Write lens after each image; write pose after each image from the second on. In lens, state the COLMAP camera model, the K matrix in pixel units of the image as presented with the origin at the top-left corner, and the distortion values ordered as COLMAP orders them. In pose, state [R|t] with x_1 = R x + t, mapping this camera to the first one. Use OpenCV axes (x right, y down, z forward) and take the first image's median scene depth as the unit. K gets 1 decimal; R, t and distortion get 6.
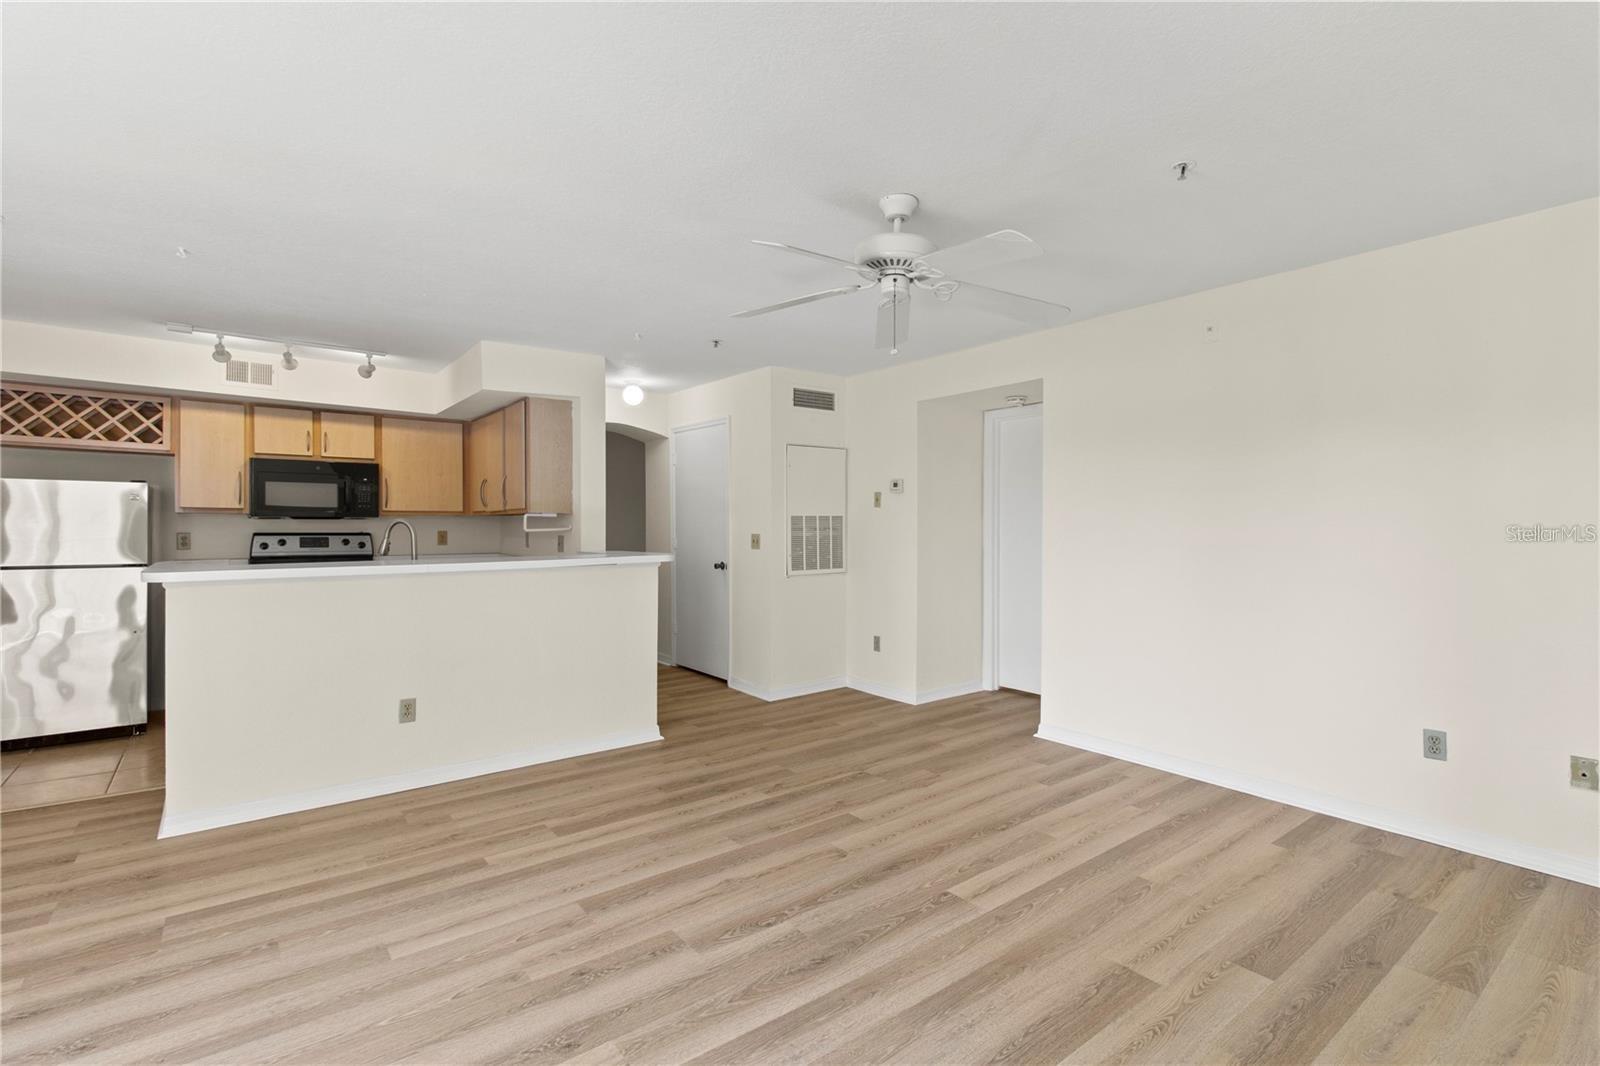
lens RADIAL K [[746.8, 0, 810.1], [0, 746.8, 519.9], [0, 0, 1]] dist [0.003840, -0.002015]
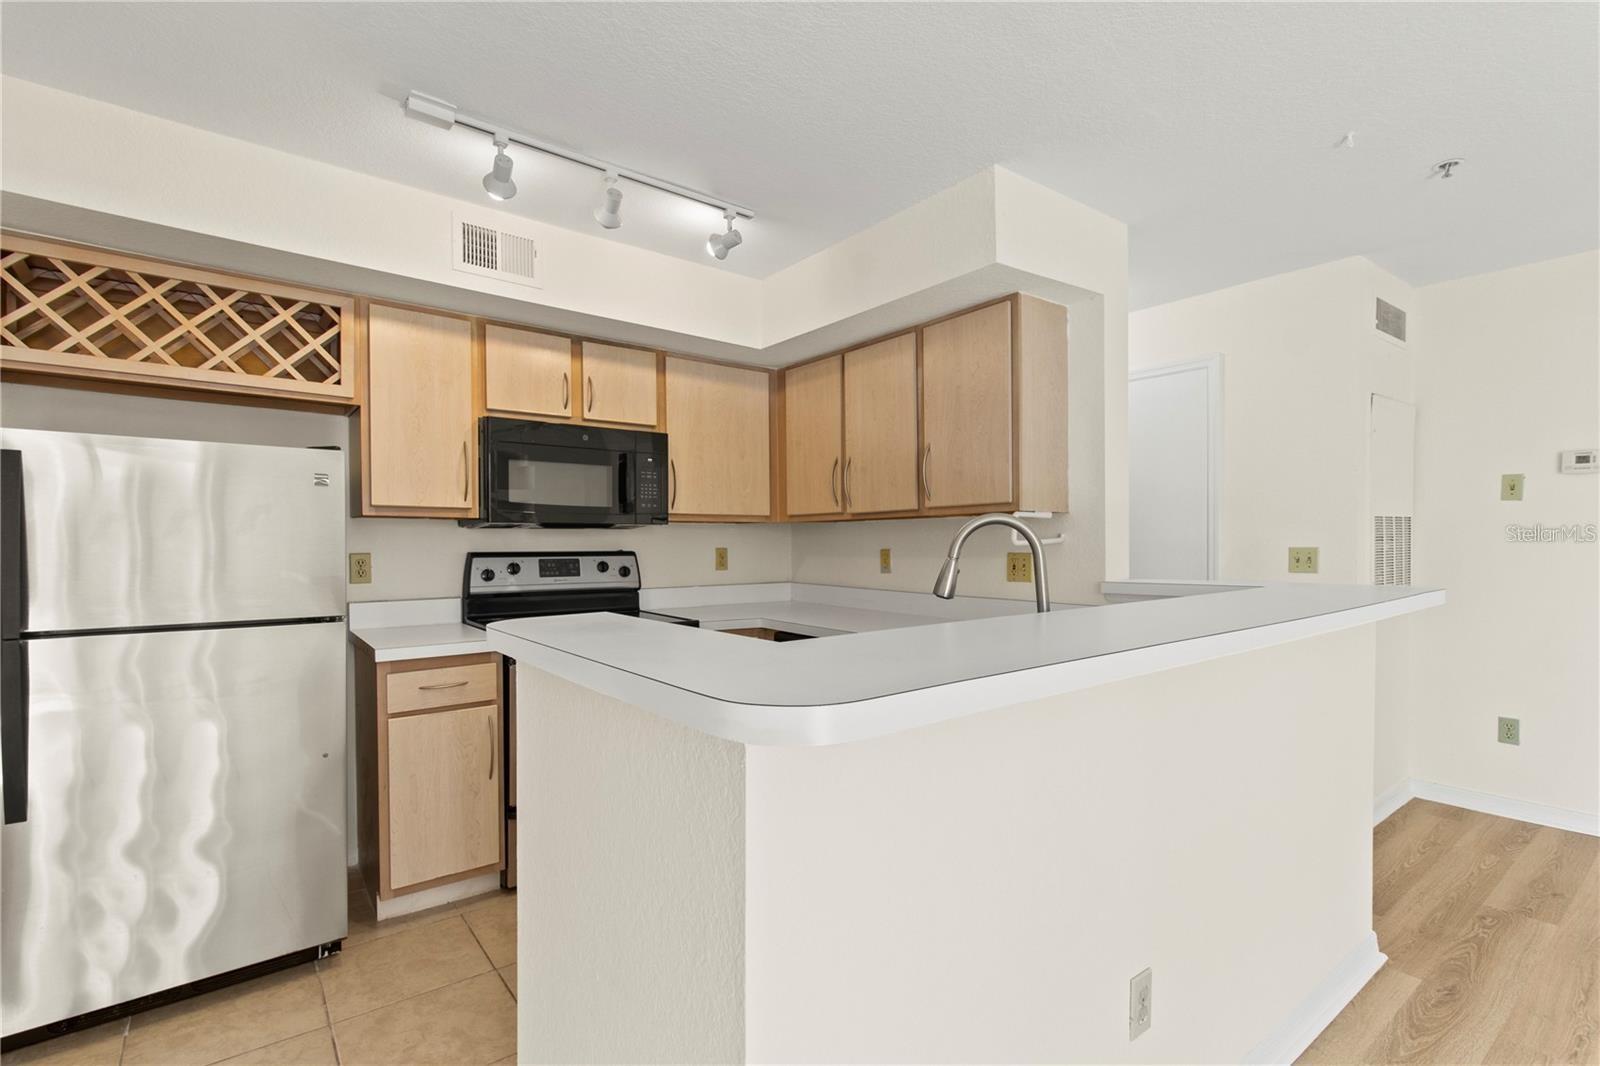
lens RADIAL K [[746.8, 0, 797.2], [0, 746.8, 546.4], [0, 0, 1]] dist [0.003840, -0.002015]
pose [[0.999963, -0.008546, 0.000886, -0.494943], [0.008534, 0.999879, 0.013028, 0.007244], [-0.000997, -0.013020, 0.999915, 0.427547]]
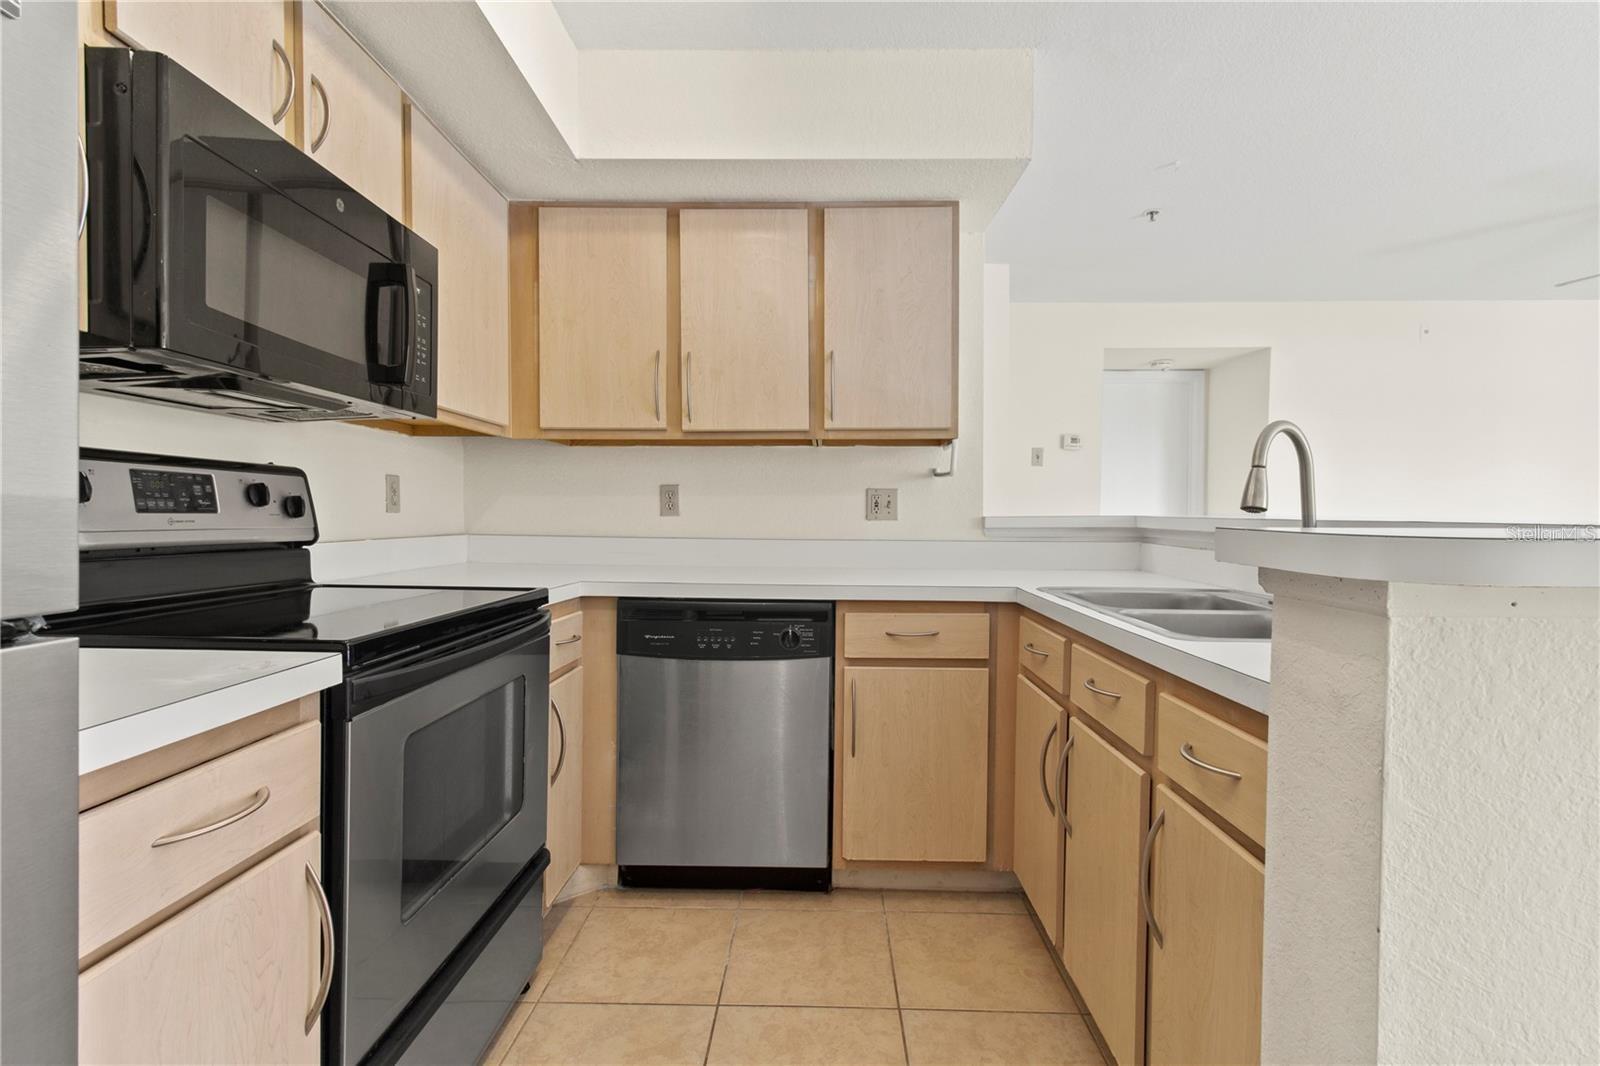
lens RADIAL K [[746.8, 0, 801.0], [0, 746.8, 527.8], [0, 0, 1]] dist [0.003840, -0.002015]
pose [[0.620733, -0.013849, 0.783899, -0.759192], [-0.010212, 0.999616, 0.025747, 0.034565], [-0.783955, -0.023987, 0.620354, 0.704605]]
